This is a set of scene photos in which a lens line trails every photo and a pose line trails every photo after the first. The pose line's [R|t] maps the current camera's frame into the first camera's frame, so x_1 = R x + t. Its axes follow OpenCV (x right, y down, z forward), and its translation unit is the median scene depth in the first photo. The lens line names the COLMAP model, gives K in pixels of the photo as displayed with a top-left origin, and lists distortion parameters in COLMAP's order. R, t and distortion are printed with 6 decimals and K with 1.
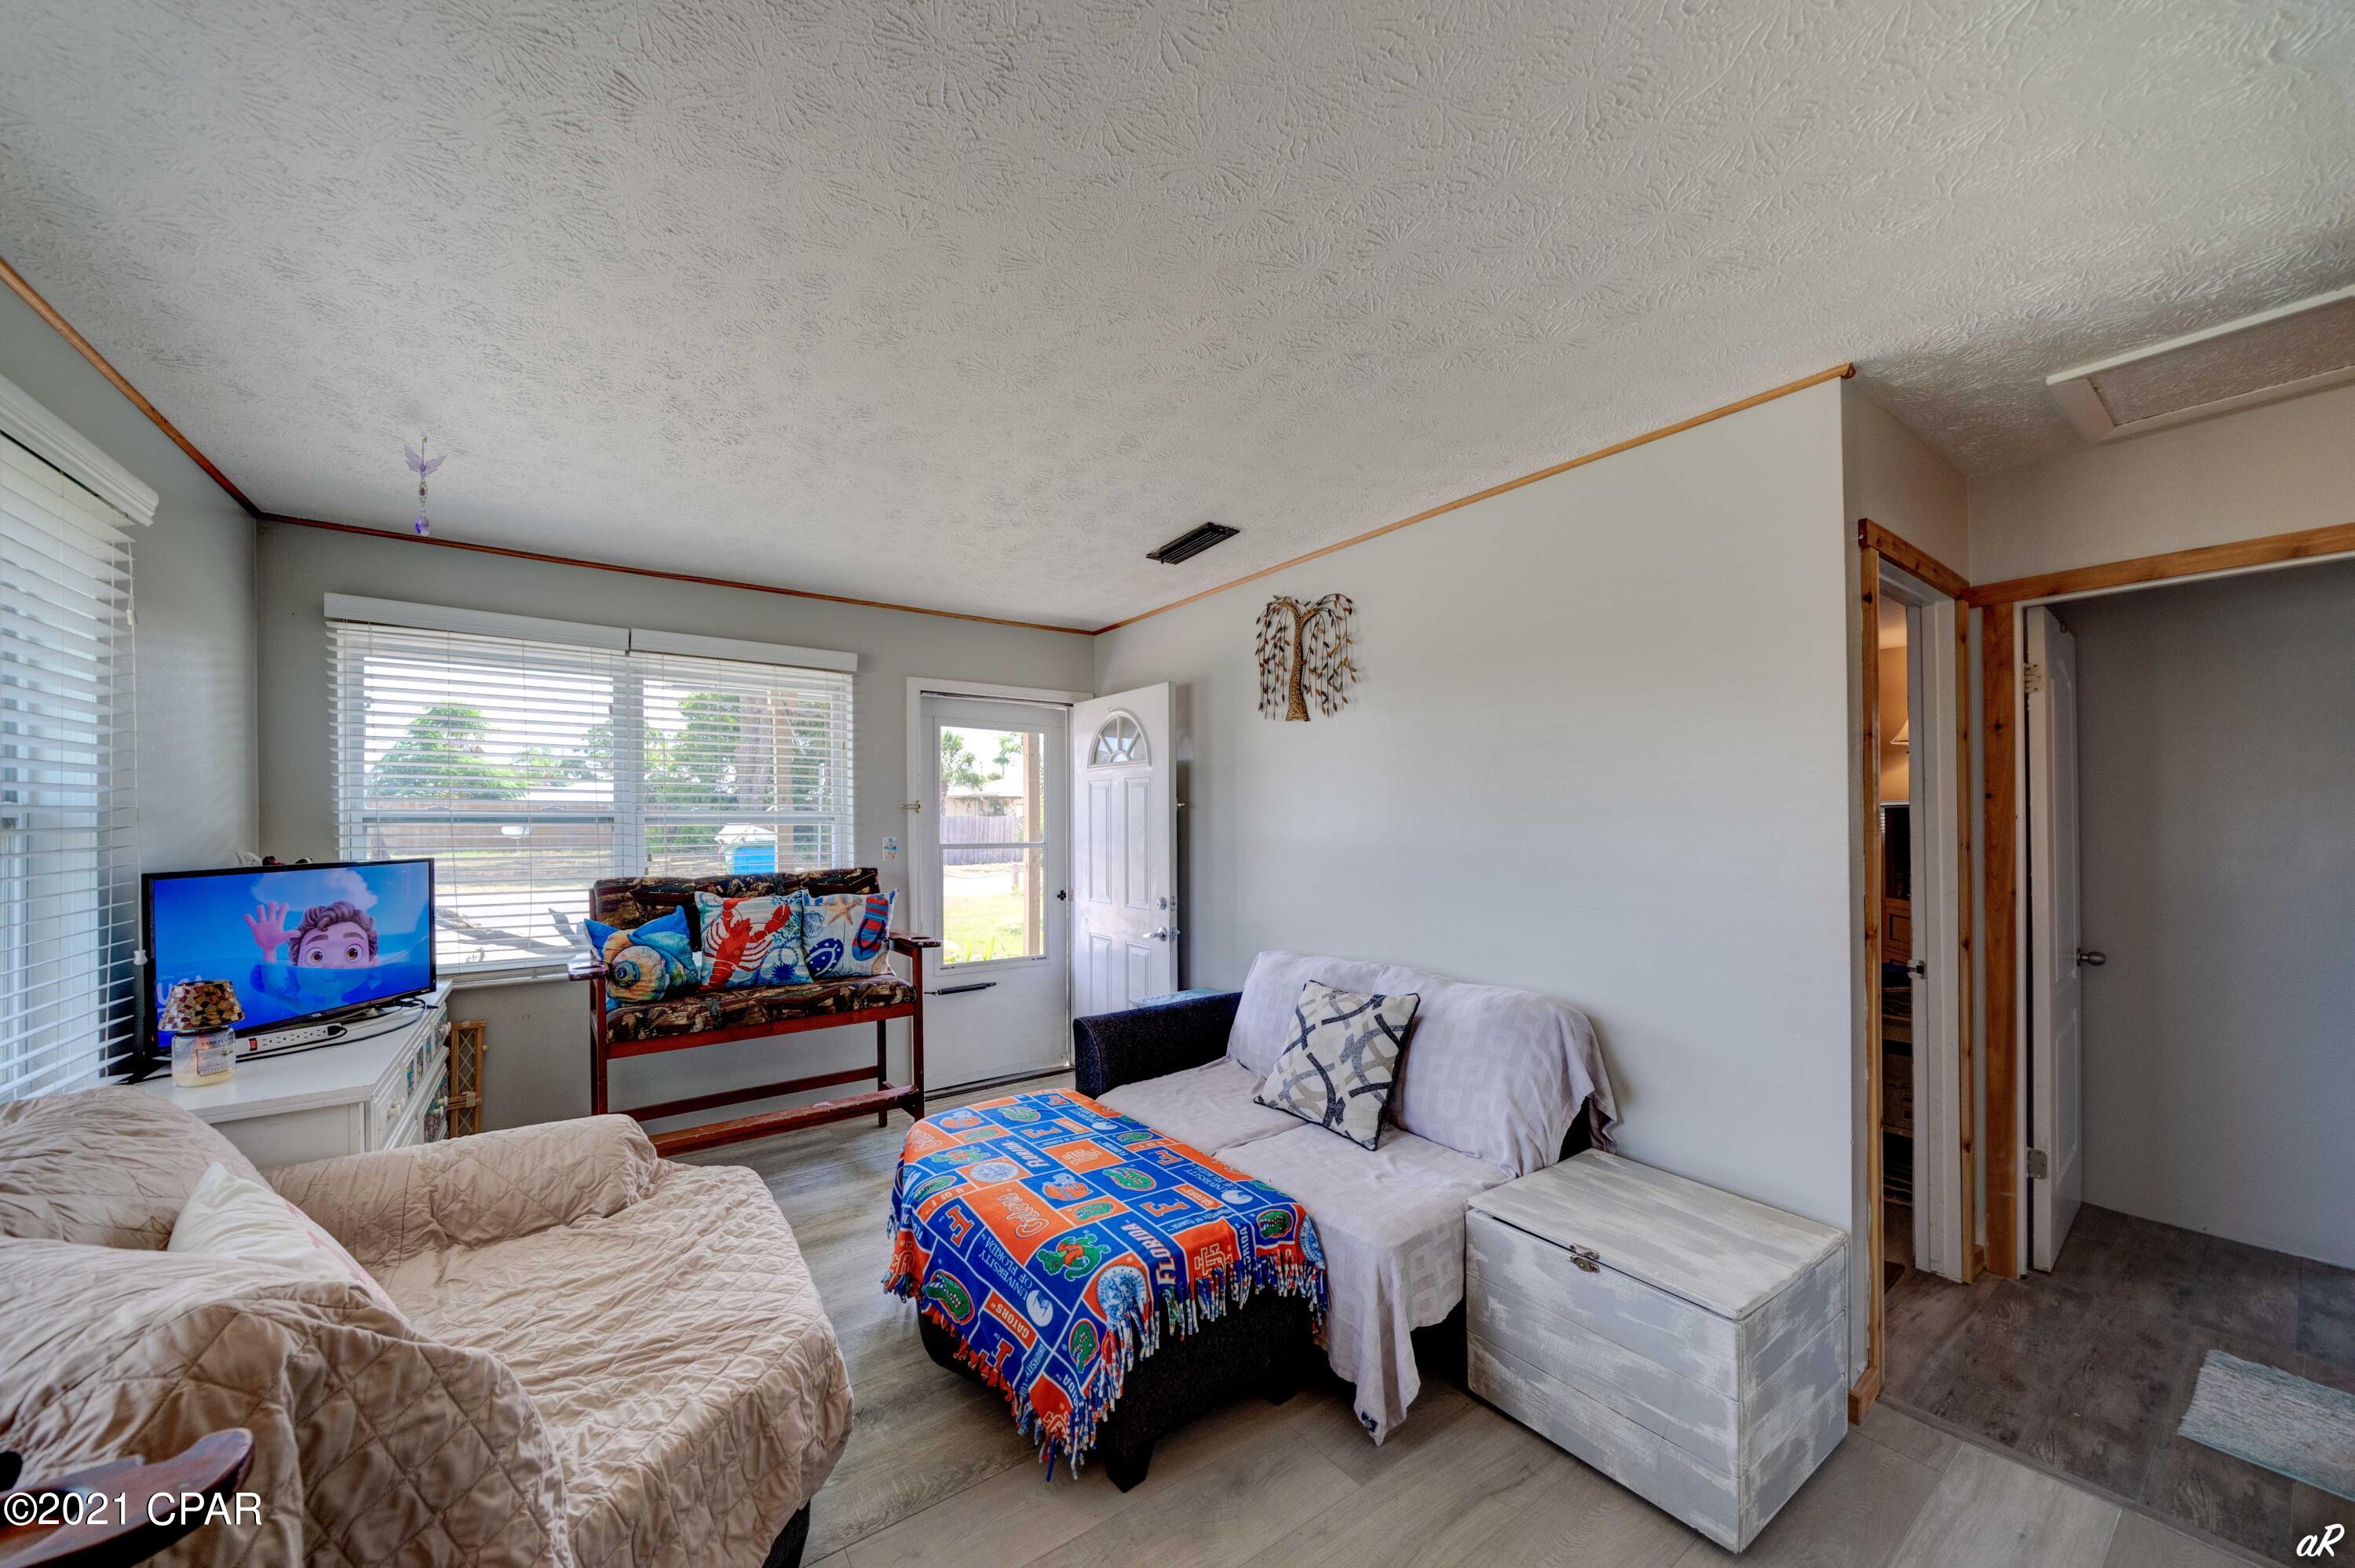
lens RADIAL K [[837.6, 0, 1110.5], [0, 837.6, 812.3], [0, 0, 1]] dist [-0.000582, -0.002162]
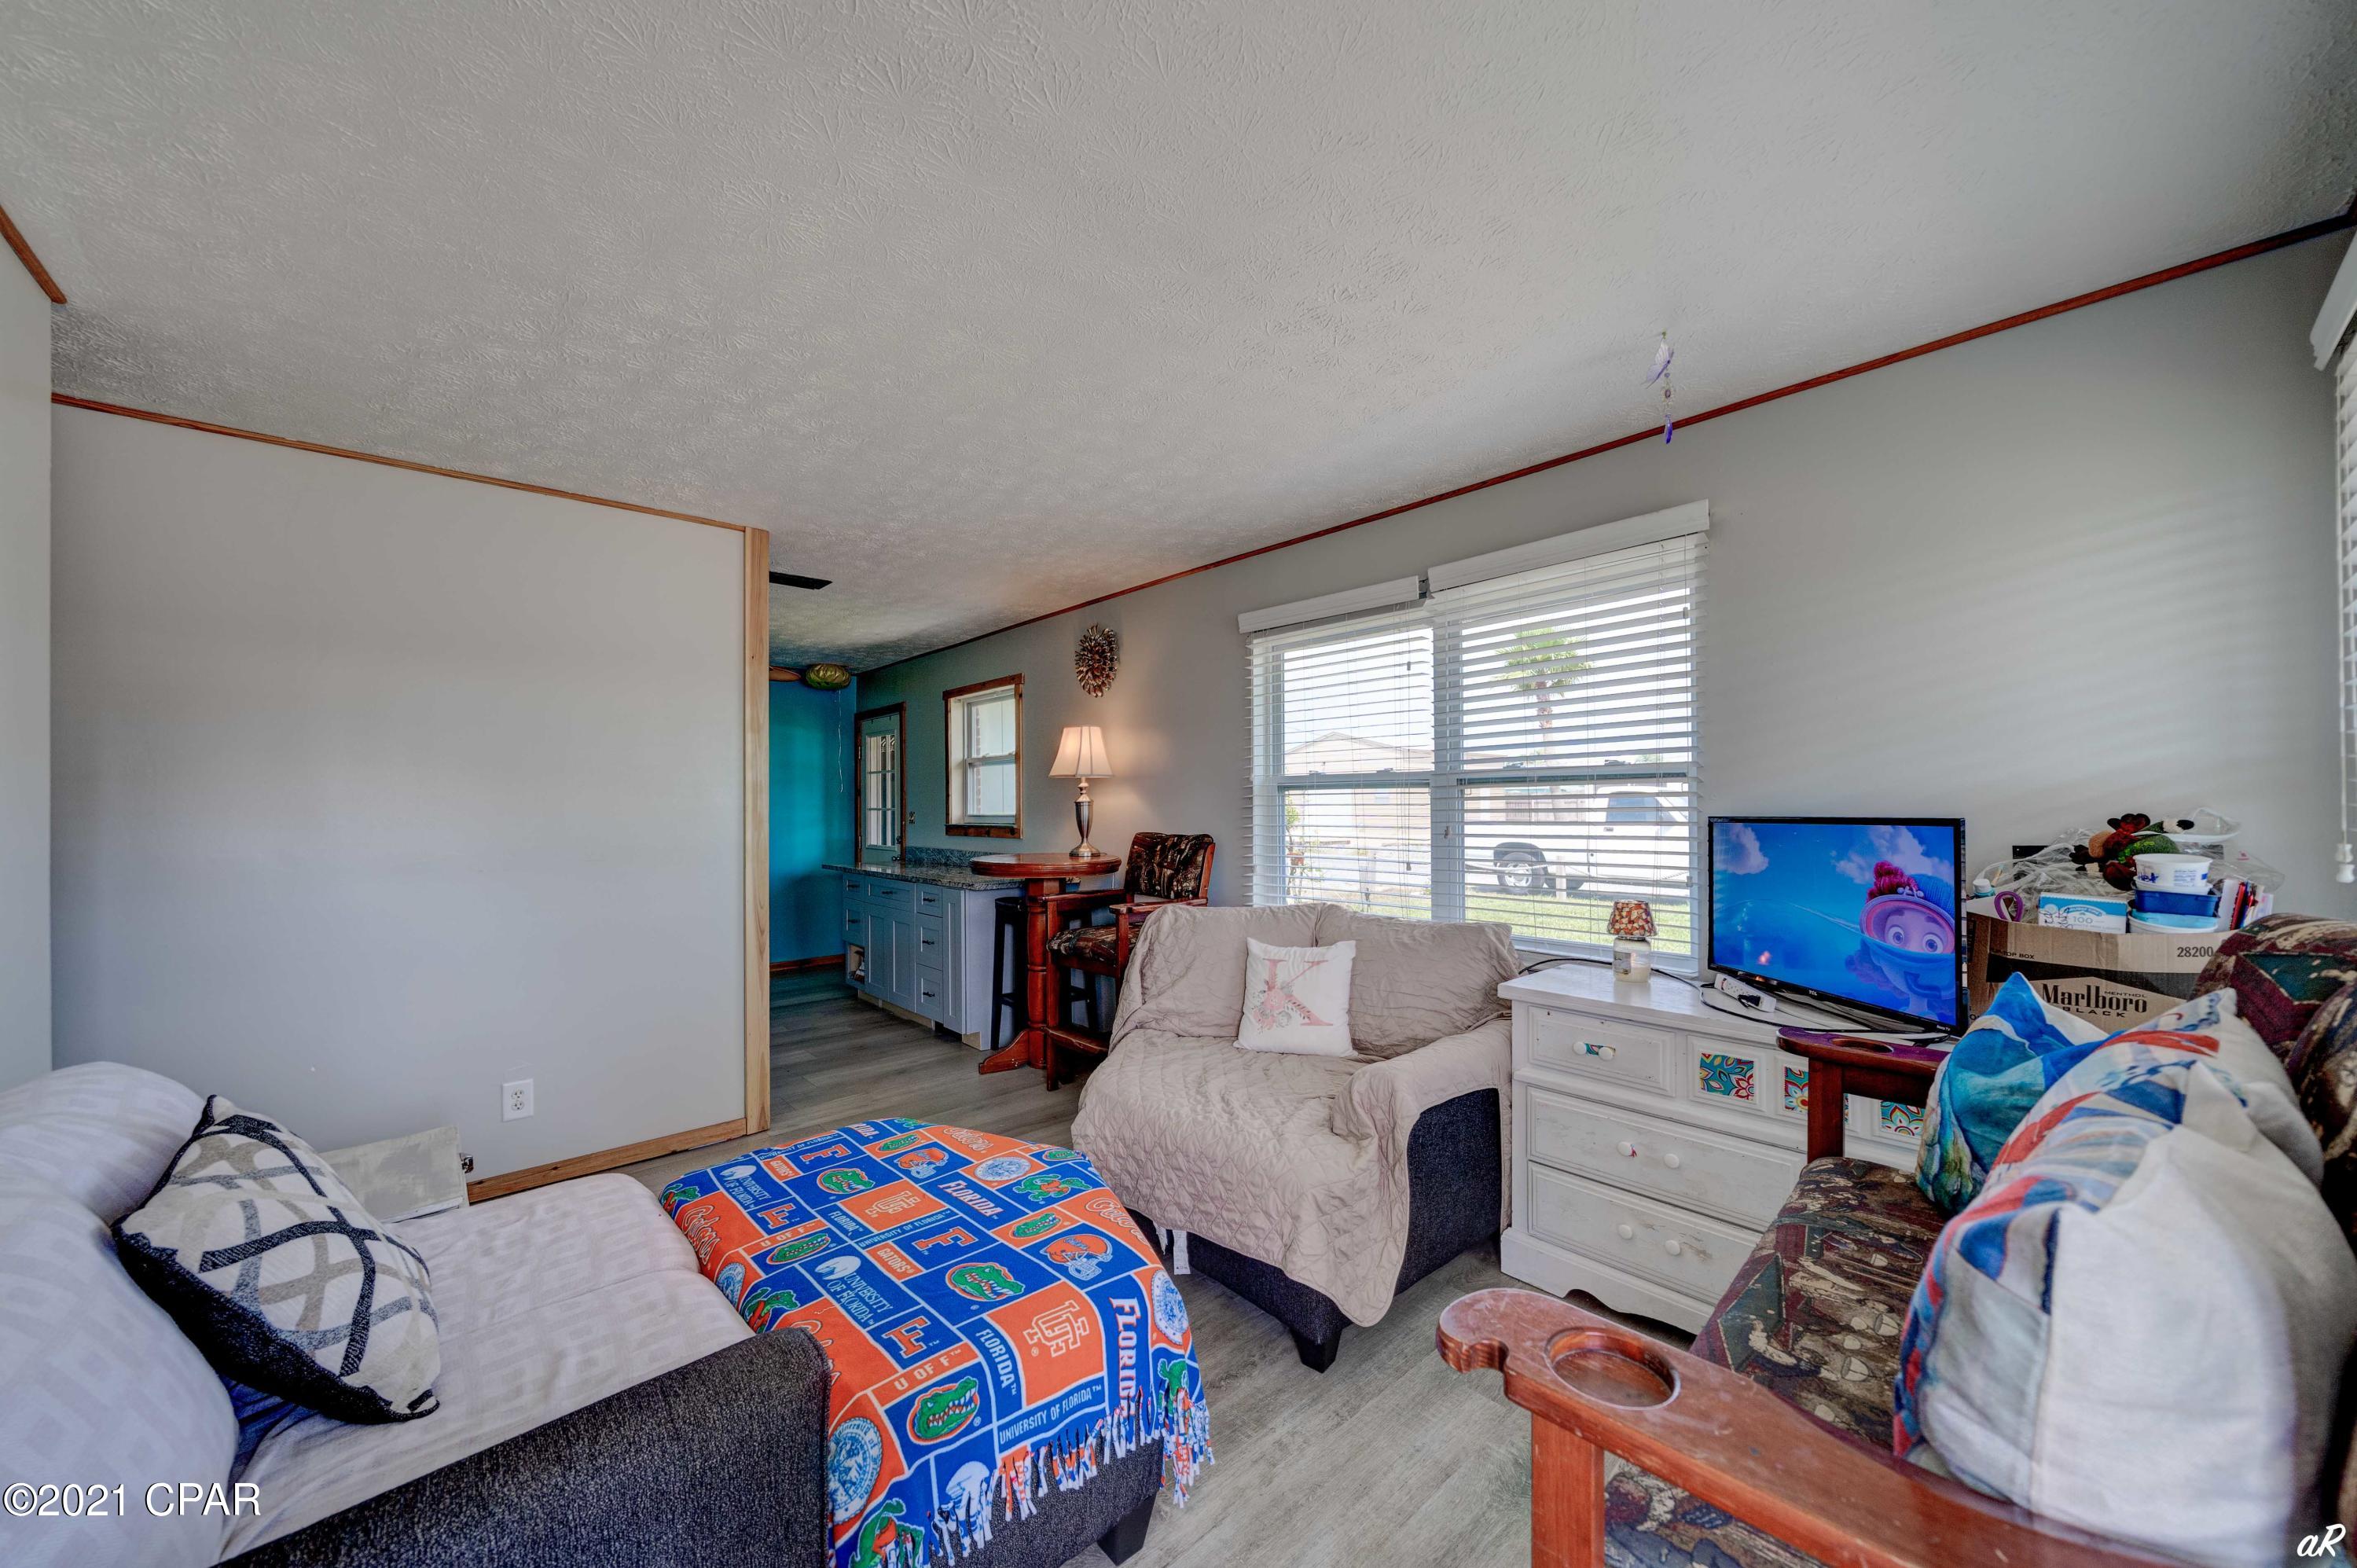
lens RADIAL K [[826.2, 0, 1178.5], [0, 826.2, 784.0], [0, 0, 1]] dist [-0.000020, -0.000037]
pose [[-0.985501, 0.007844, -0.169491, -0.122687], [0.013449, 0.999399, -0.031950, 0.035580], [0.169138, -0.033766, -0.985014, 1.326506]]
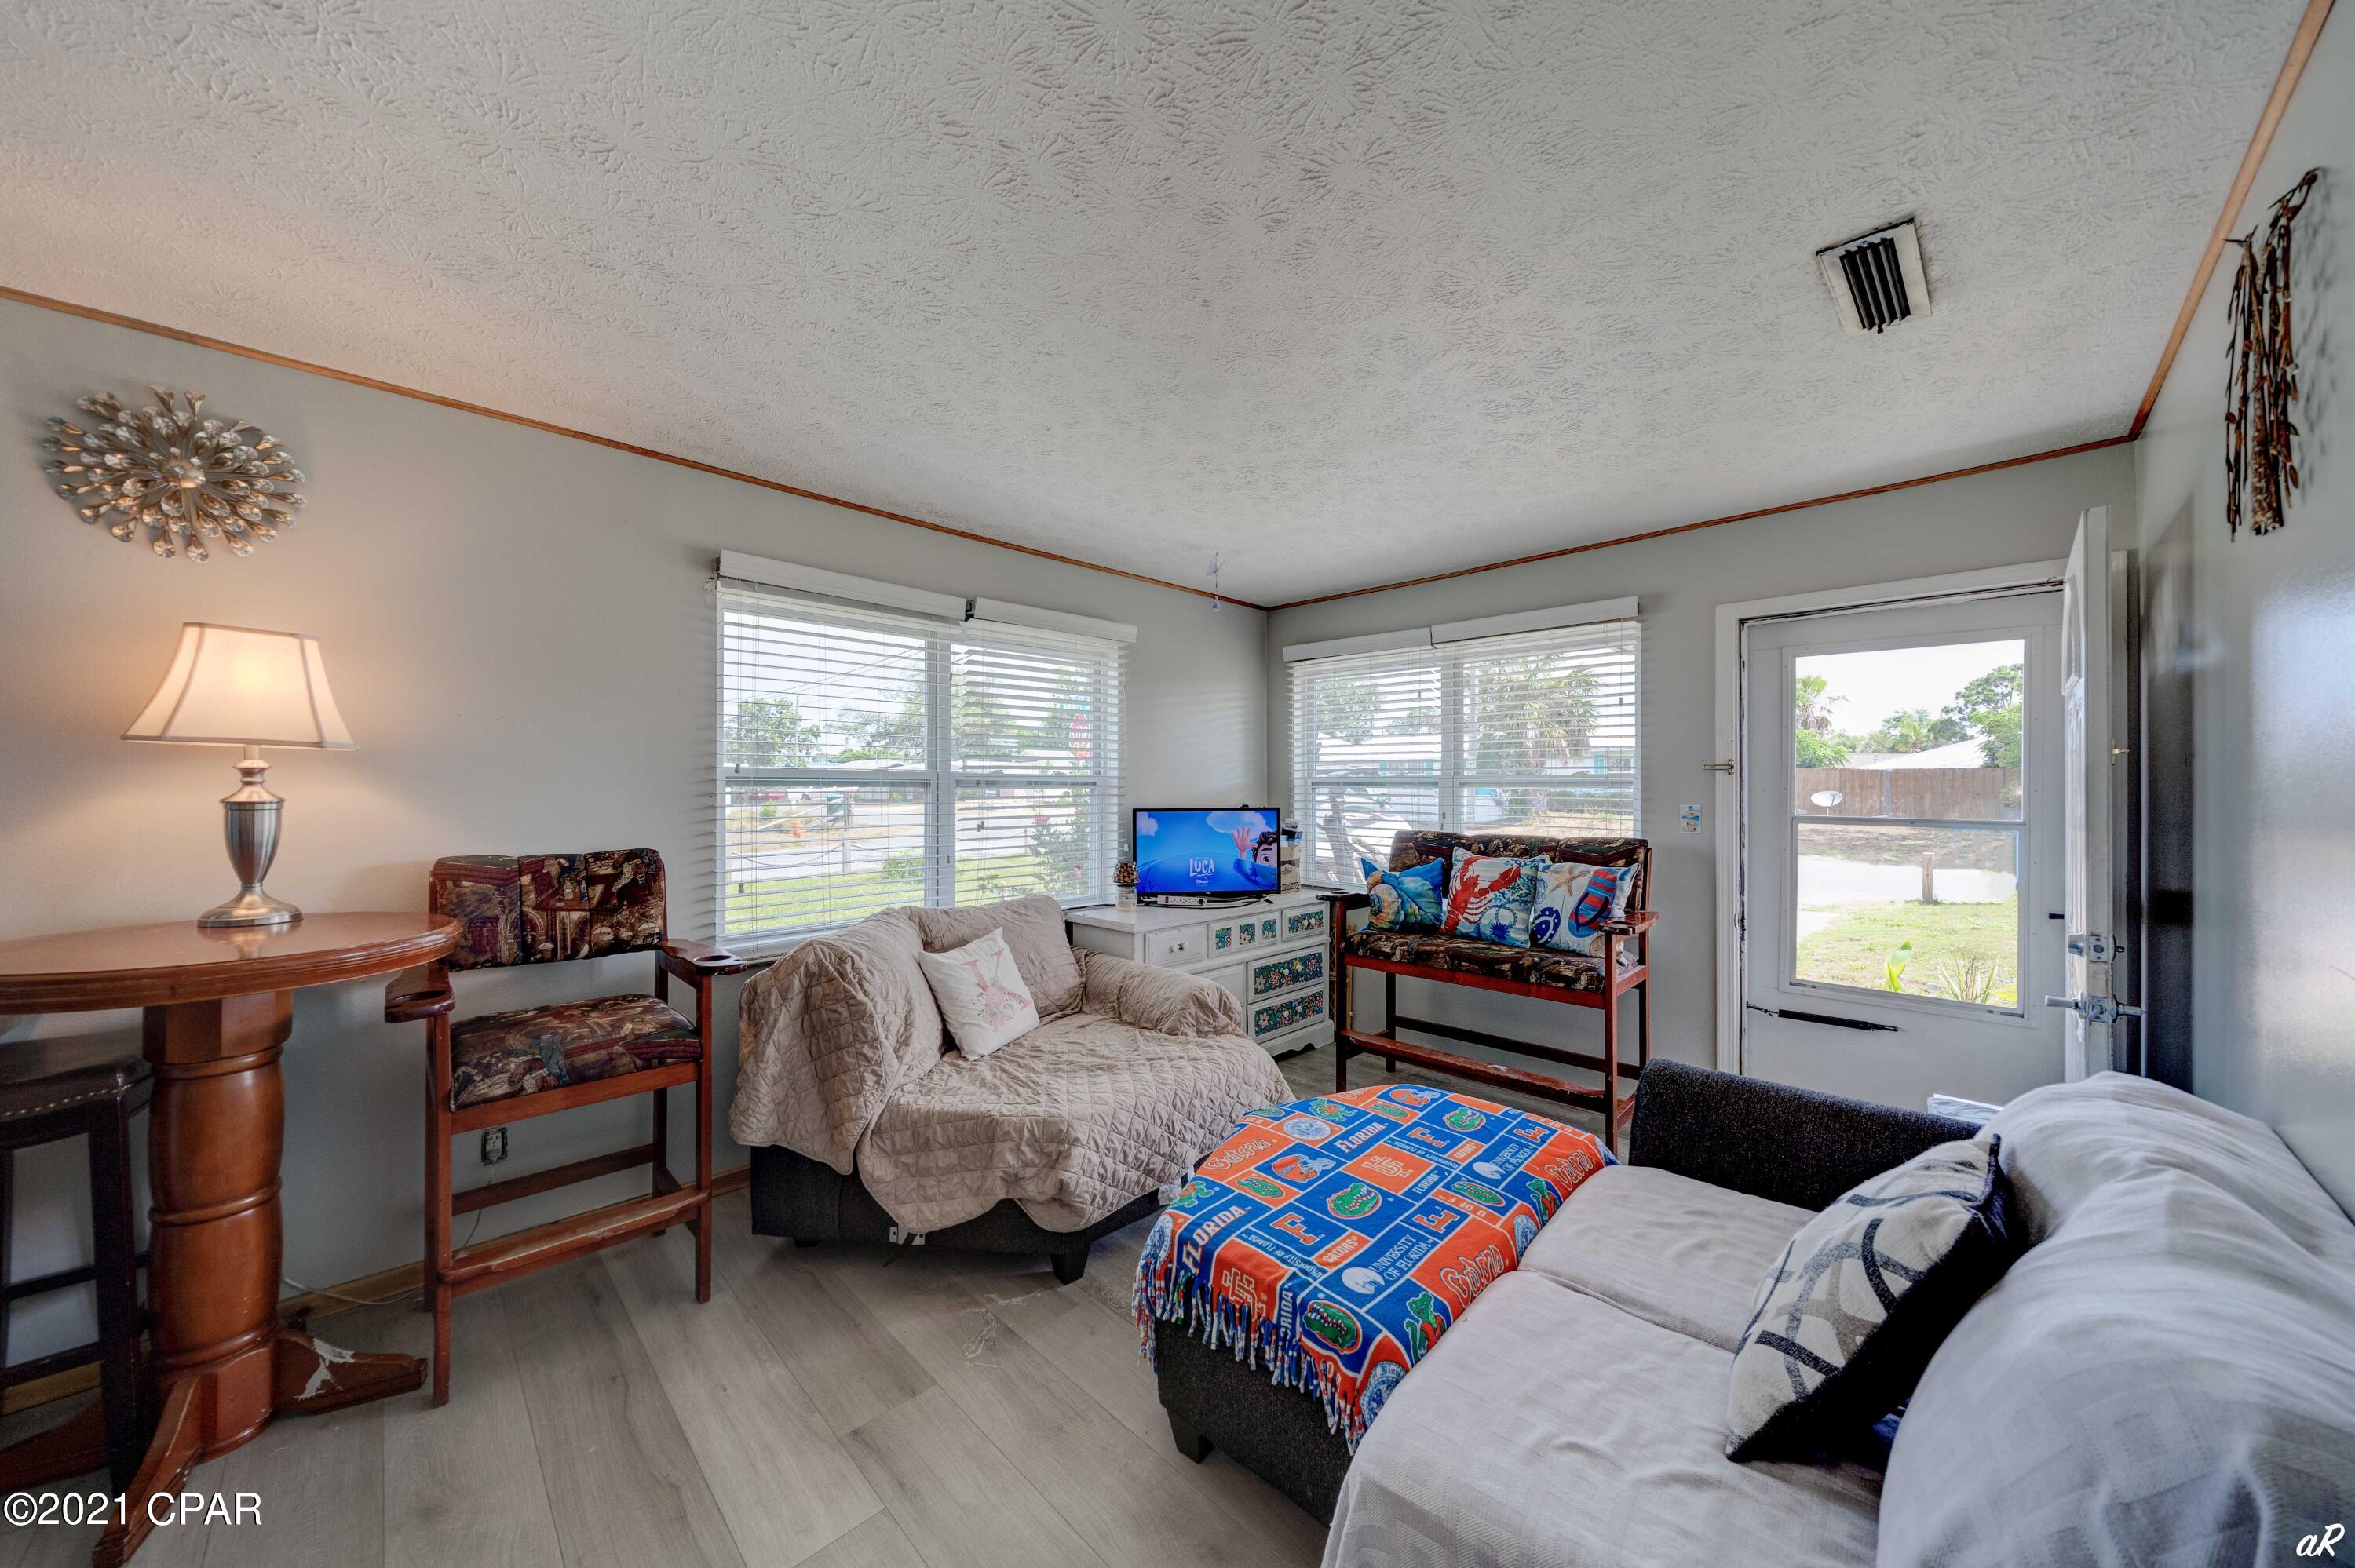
lens RADIAL K [[792.8, 0, 1177.5], [0, 792.8, 784.0], [0, 0, 1]] dist [-0.000596, -0.001522]
pose [[0.200137, -0.003492, -0.979762, 0.532497], [0.005650, 0.999981, -0.002410, 0.010872], [0.979752, -0.005053, 0.200153, 0.457215]]
